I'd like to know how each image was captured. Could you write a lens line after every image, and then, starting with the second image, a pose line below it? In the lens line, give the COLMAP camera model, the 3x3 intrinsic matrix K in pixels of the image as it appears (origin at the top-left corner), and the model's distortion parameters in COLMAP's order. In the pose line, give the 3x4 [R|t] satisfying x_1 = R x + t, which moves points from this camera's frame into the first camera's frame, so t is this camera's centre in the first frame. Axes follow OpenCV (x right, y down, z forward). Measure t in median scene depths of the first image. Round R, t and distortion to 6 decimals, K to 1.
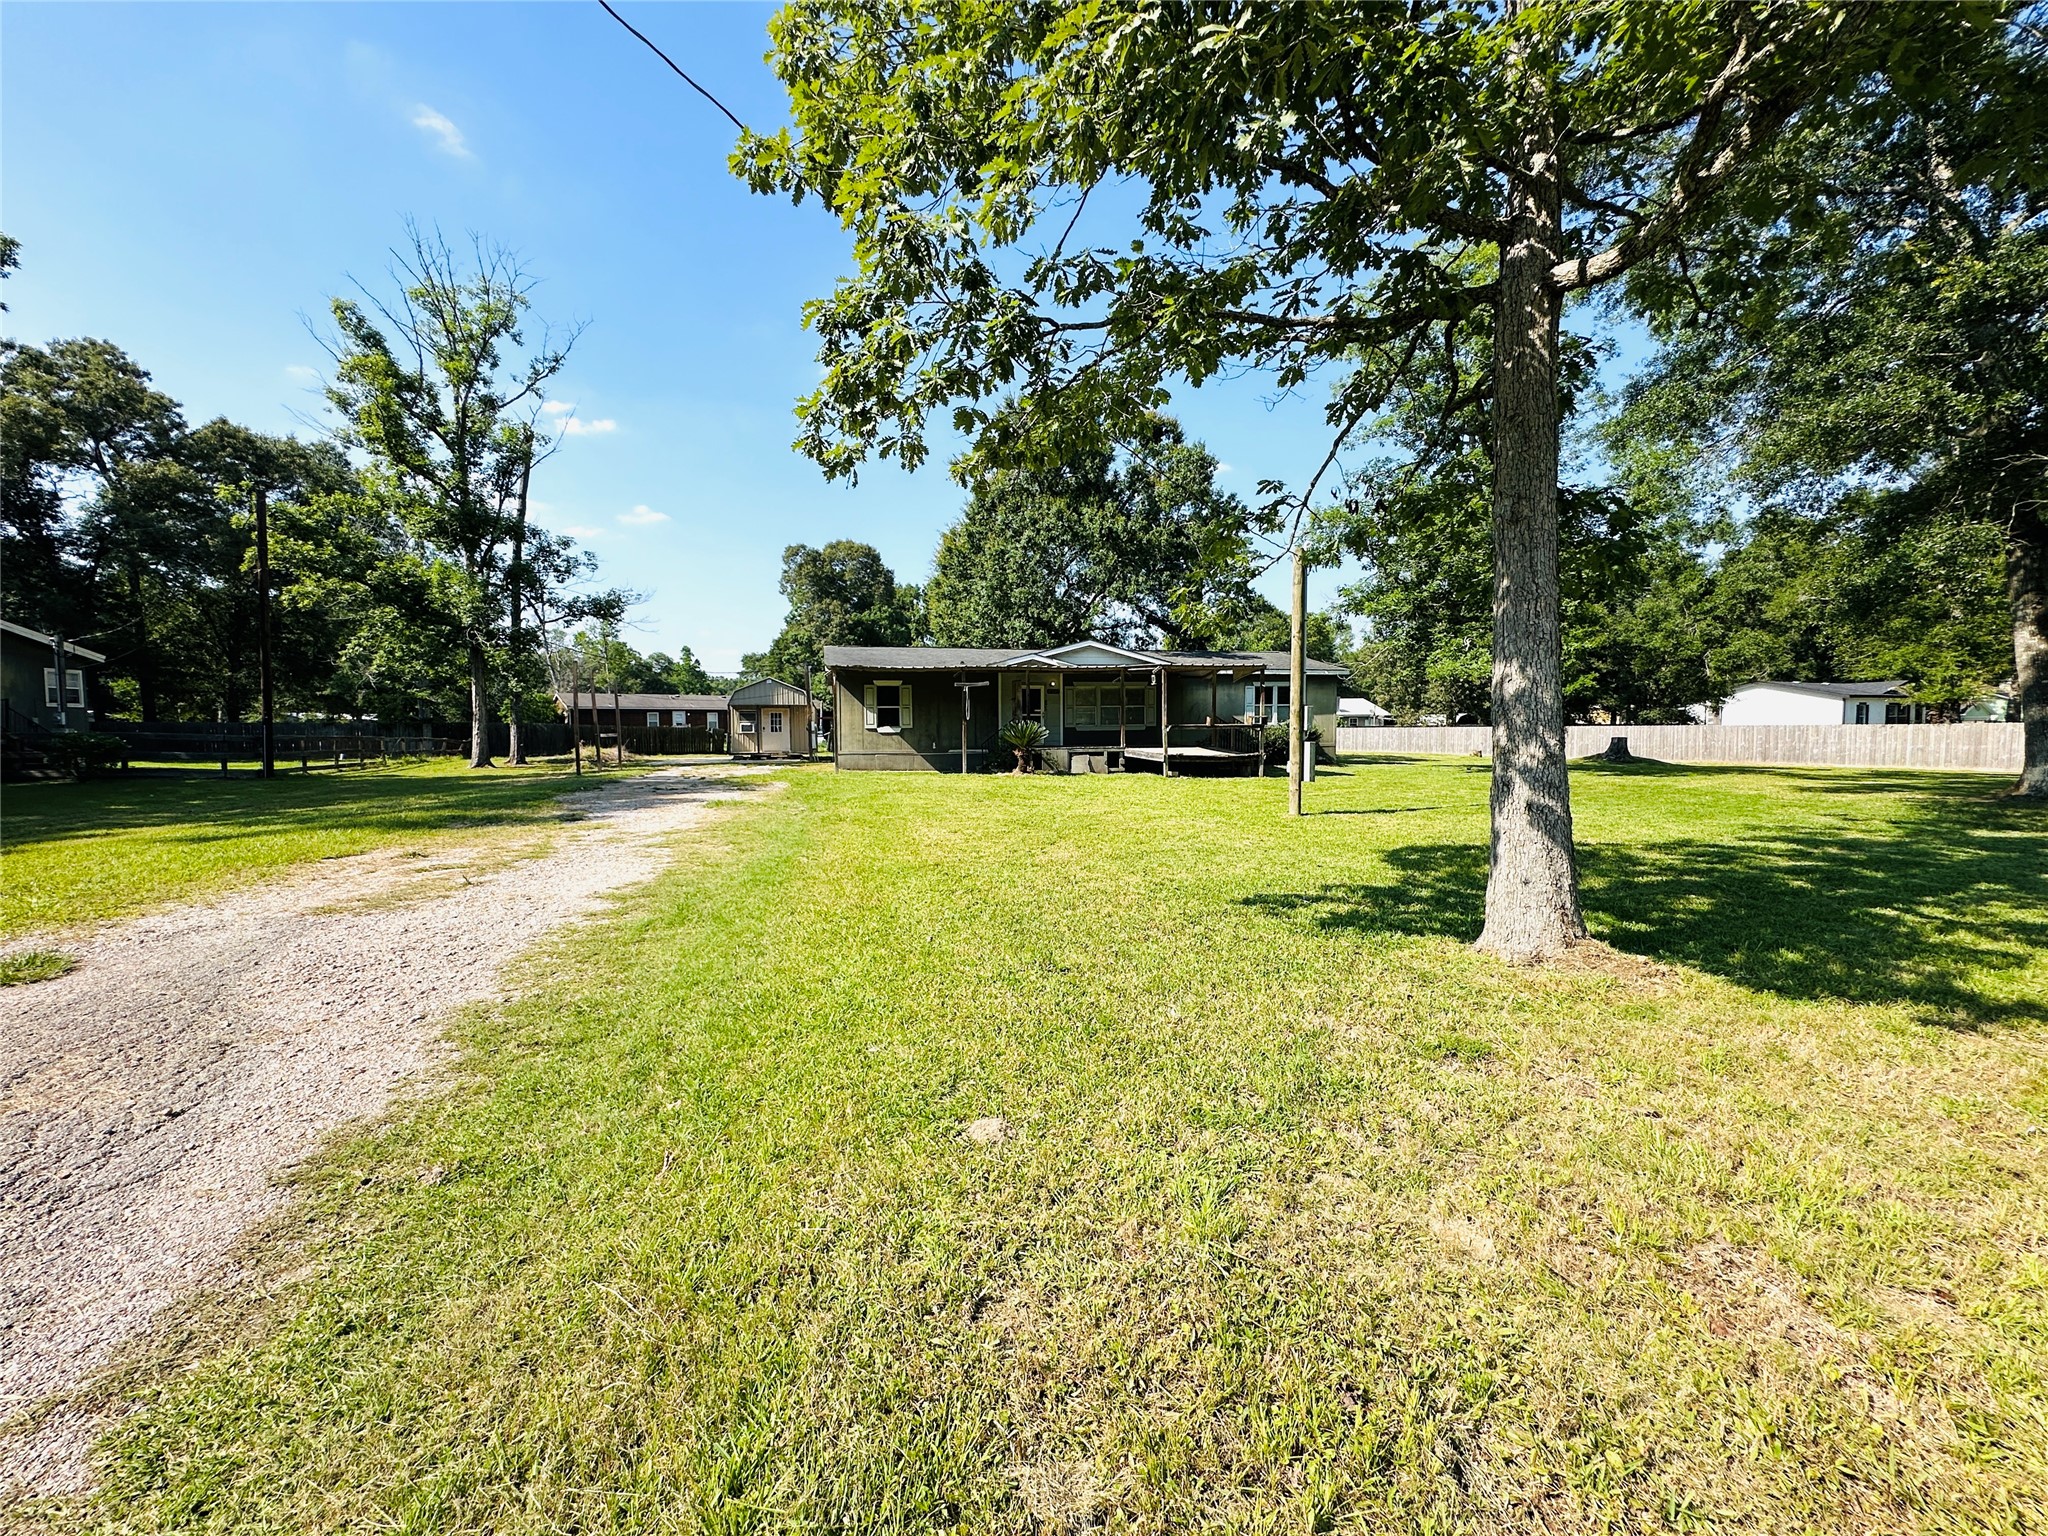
lens RADIAL K [[817.4, 0, 1025.3], [0, 817.4, 771.2], [0, 0, 1]] dist [-0.003288, 0.000587]
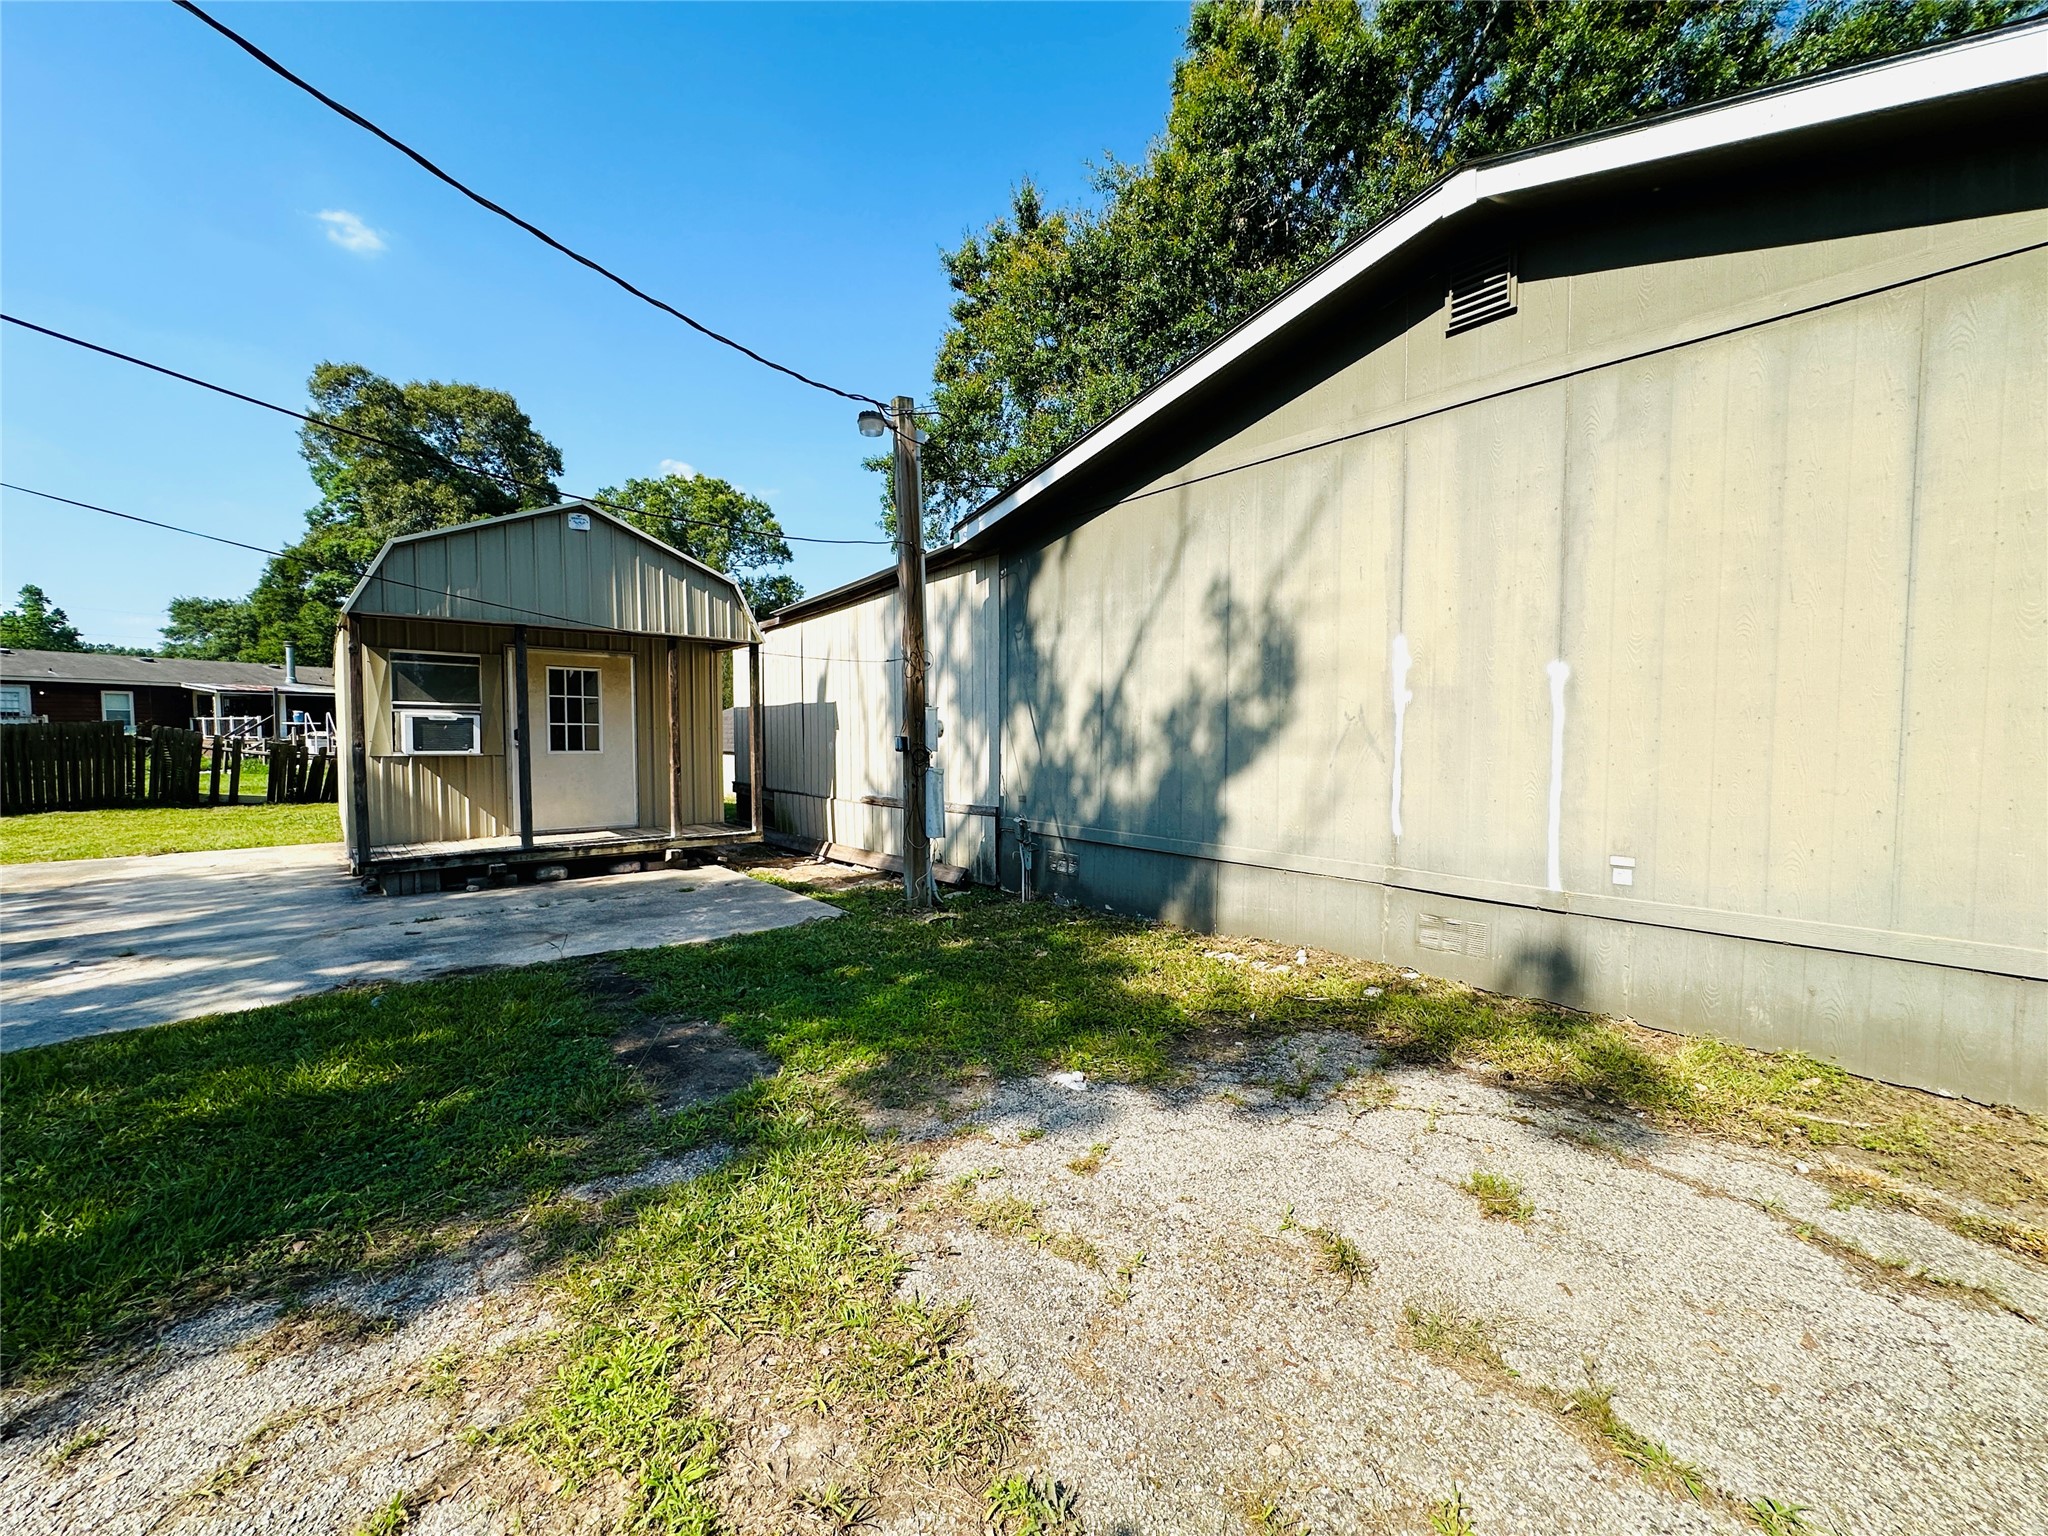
lens RADIAL K [[817.4, 0, 1025.3], [0, 817.4, 771.2], [0, 0, 1]] dist [-0.003288, 0.000587]
pose [[0.883074, -0.013024, 0.469053, -0.376827], [0.014939, 0.999888, -0.000361, -0.049656], [-0.468996, 0.007326, 0.883170, 0.911141]]
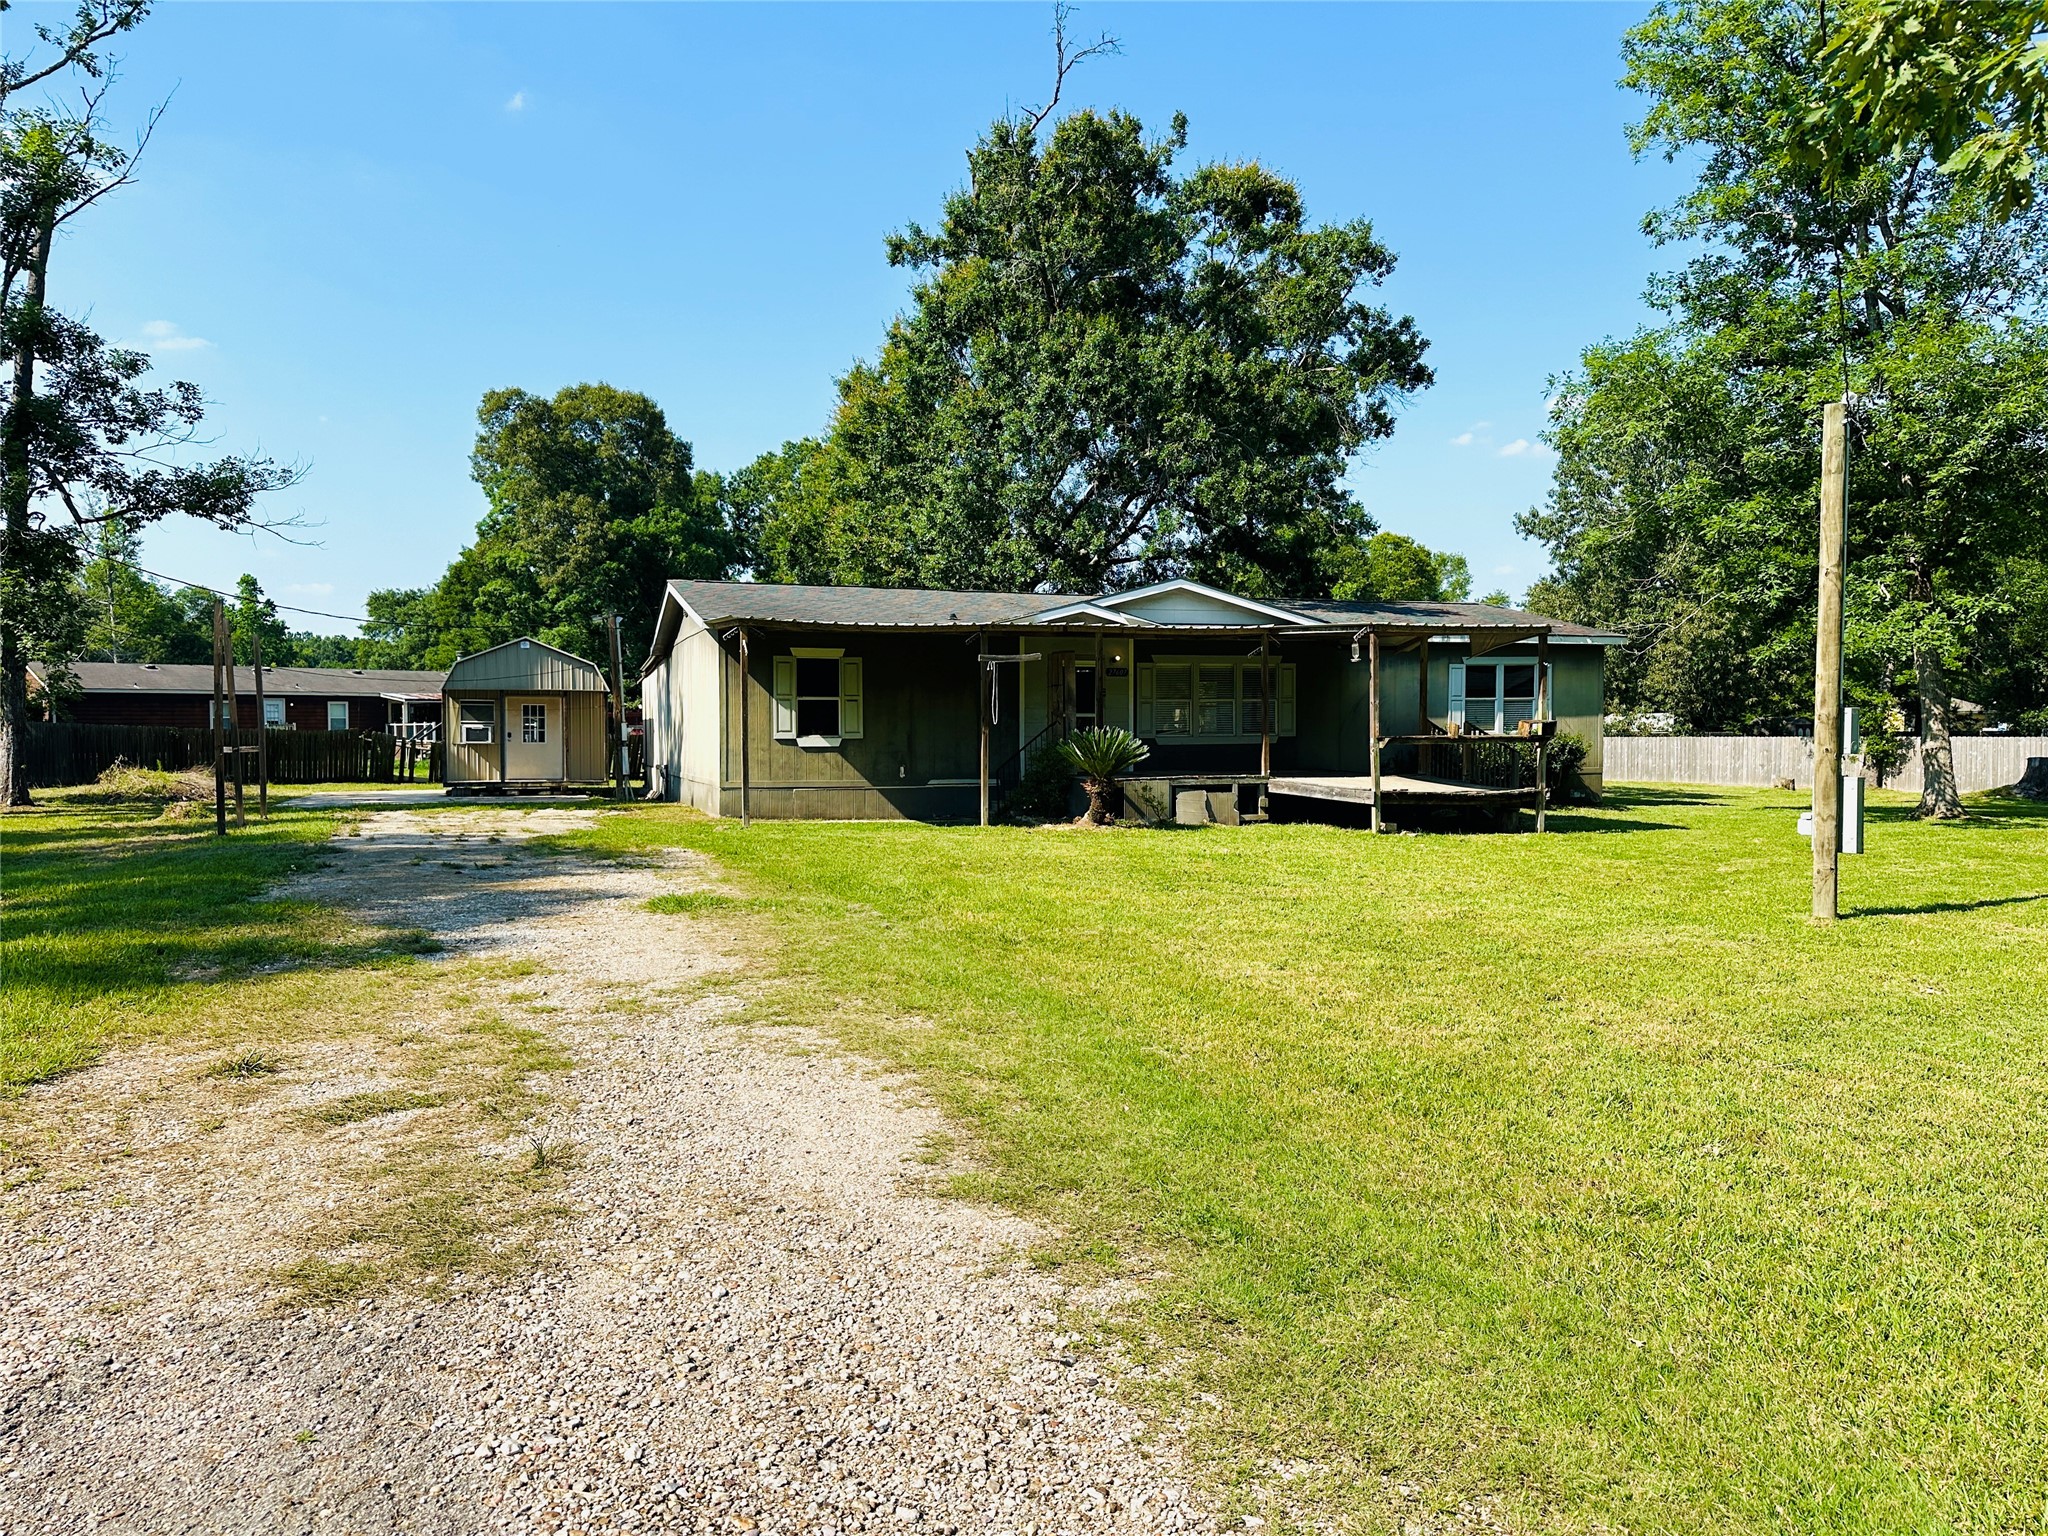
lens RADIAL K [[1441.0, 0, 1024.0], [0, 1441.0, 768.0], [0, 0, 1]] dist [0.080722, -0.086095]
pose [[0.994166, 0.002407, 0.107831, -0.114170], [0.000608, 0.999610, -0.027925, -0.006402], [-0.107856, 0.027828, 0.993777, 0.051910]]
